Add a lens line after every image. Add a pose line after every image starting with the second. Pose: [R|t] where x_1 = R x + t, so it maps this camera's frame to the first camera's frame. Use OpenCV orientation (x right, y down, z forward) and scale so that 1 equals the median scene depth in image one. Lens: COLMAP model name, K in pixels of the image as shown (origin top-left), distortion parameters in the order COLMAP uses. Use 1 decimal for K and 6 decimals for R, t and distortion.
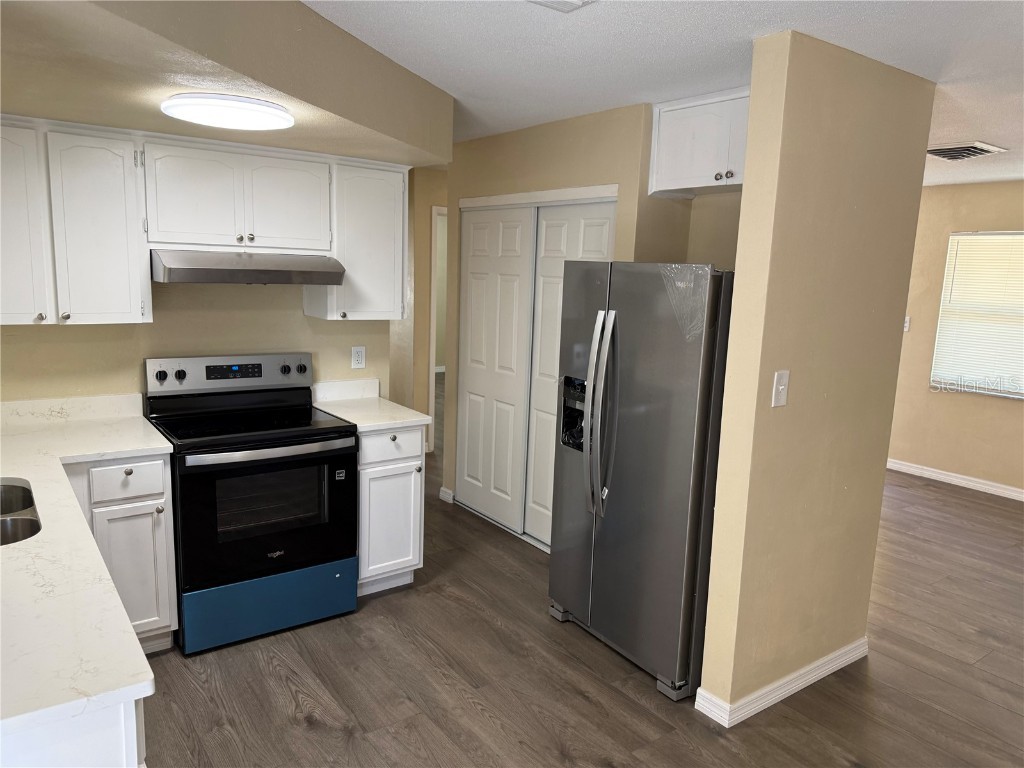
lens RADIAL K [[729.0, 0, 517.3], [0, 729.0, 383.4], [0, 0, 1]] dist [0.072286, -0.007261]
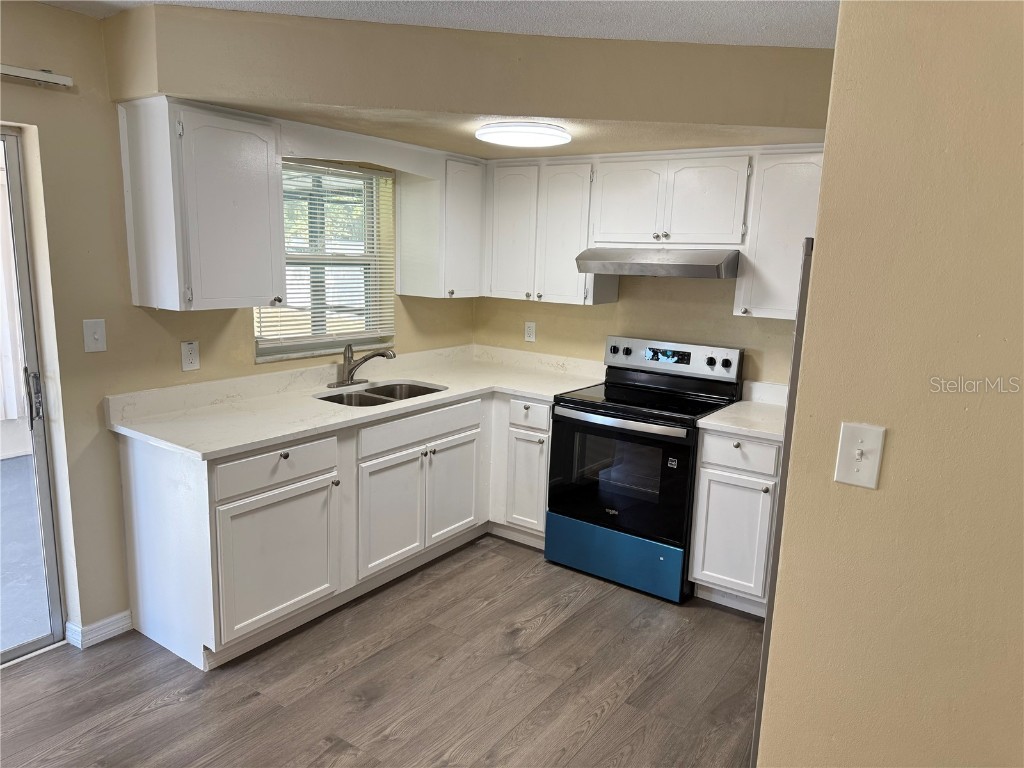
lens RADIAL K [[729.0, 0, 518.3], [0, 729.0, 379.2], [0, 0, 1]] dist [0.072286, -0.007261]
pose [[0.329763, 0.142466, -0.933252, 0.630139], [-0.171338, 0.981163, 0.089237, -0.044424], [0.928385, 0.130475, 0.347961, 0.434978]]
